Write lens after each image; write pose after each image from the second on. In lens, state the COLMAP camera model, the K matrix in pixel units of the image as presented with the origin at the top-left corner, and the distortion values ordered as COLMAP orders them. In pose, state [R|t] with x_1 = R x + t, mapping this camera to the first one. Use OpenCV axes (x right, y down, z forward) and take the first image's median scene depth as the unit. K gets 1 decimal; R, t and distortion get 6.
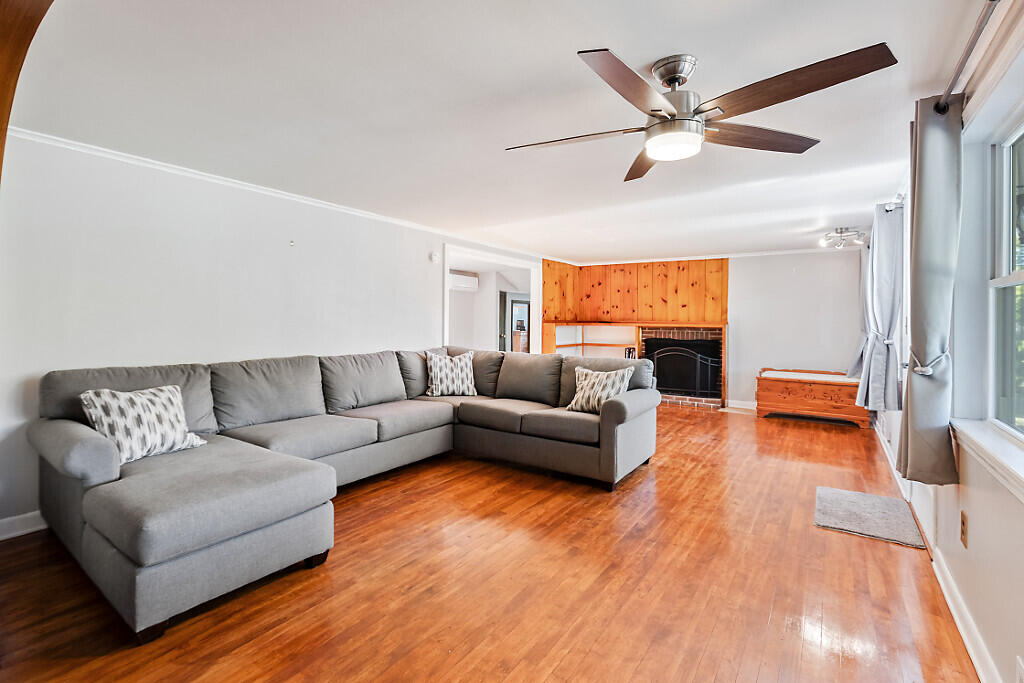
lens RADIAL K [[464.6, 0, 509.8], [0, 464.6, 332.3], [0, 0, 1]] dist [-0.000083, -0.000199]
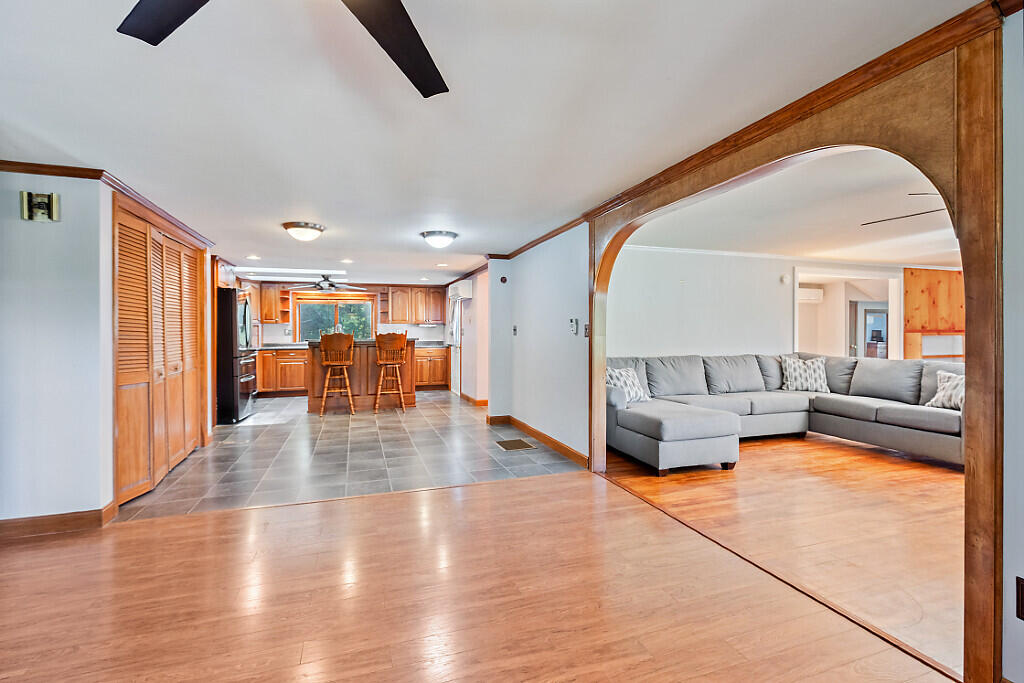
lens RADIAL K [[464.6, 0, 509.8], [0, 464.6, 332.3], [0, 0, 1]] dist [-0.000083, -0.000199]
pose [[0.797583, -0.008024, -0.603156, -0.005071], [-0.007728, 0.999694, -0.023517, 0.014036], [0.603160, 0.023418, 0.797277, -0.471285]]
